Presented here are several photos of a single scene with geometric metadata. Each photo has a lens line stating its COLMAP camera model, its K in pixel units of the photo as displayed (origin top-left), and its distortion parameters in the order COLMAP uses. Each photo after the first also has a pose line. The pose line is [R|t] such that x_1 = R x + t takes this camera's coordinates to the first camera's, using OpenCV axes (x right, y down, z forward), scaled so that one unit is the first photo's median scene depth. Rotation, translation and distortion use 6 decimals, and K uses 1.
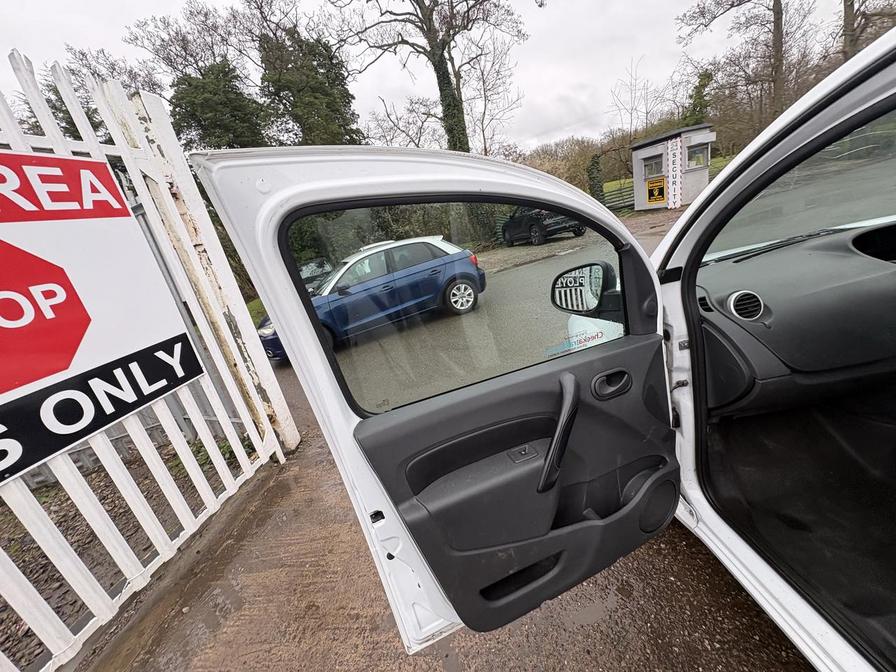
lens RADIAL K [[356.6, 0, 448.1], [0, 356.6, 334.6], [0, 0, 1]] dist [0.002747, -0.000333]
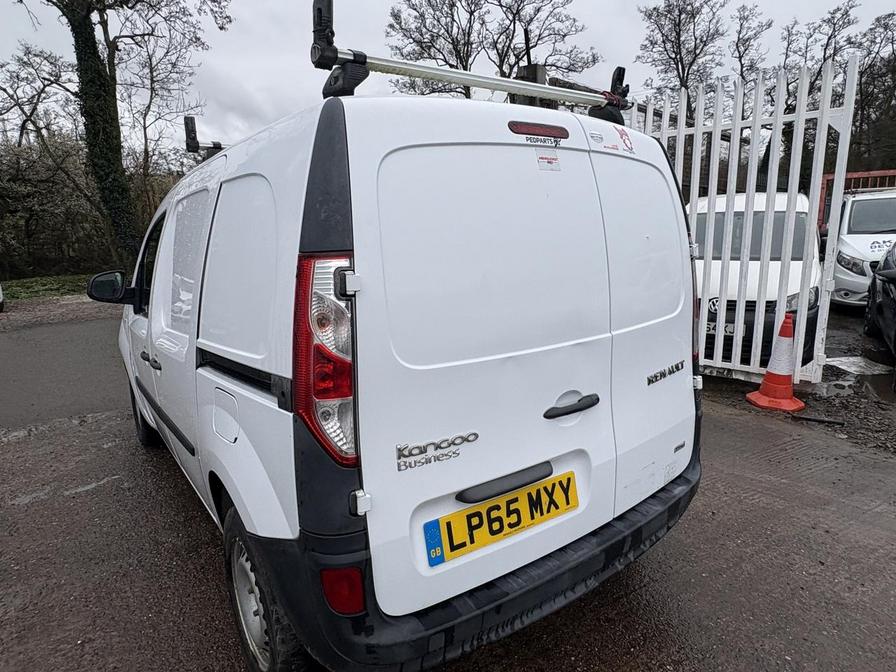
lens RADIAL K [[536.7, 0, 448.5], [0, 536.7, 332.1], [0, 0, 1]] dist [0.007339, -0.003496]
pose [[0.821673, 0.090296, 0.562760, 0.031155], [0.017635, 0.982870, -0.183452, 0.058641], [-0.569686, 0.160662, 0.806006, -0.202450]]
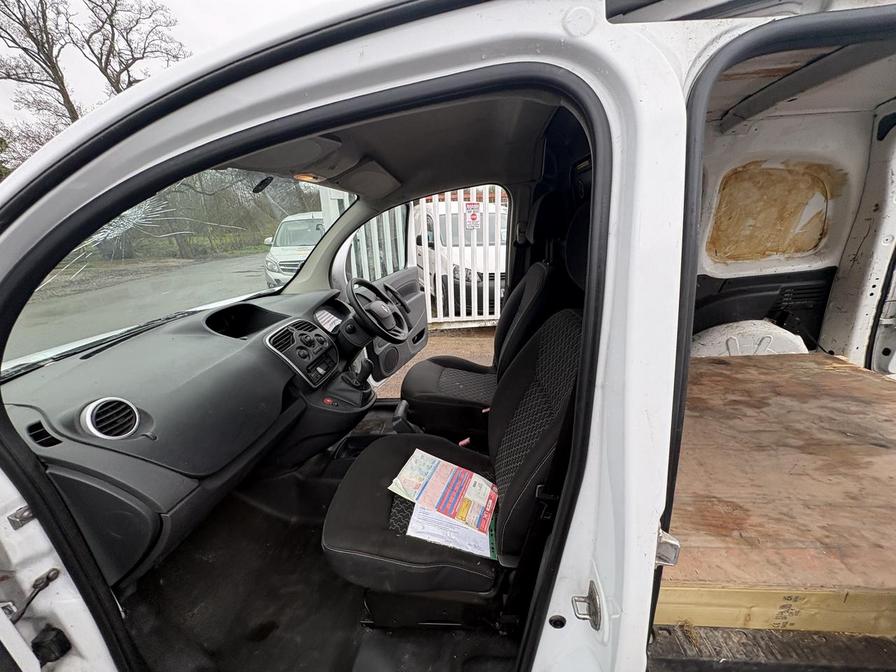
lens RADIAL K [[356.6, 0, 446.5], [0, 356.6, 339.5], [0, 0, 1]] dist [0.002747, -0.000333]
pose [[0.149768, -0.099162, 0.983736, 0.022296], [0.308946, 0.949832, 0.048710, -0.005071], [-0.939214, 0.296626, 0.172890, 0.019122]]
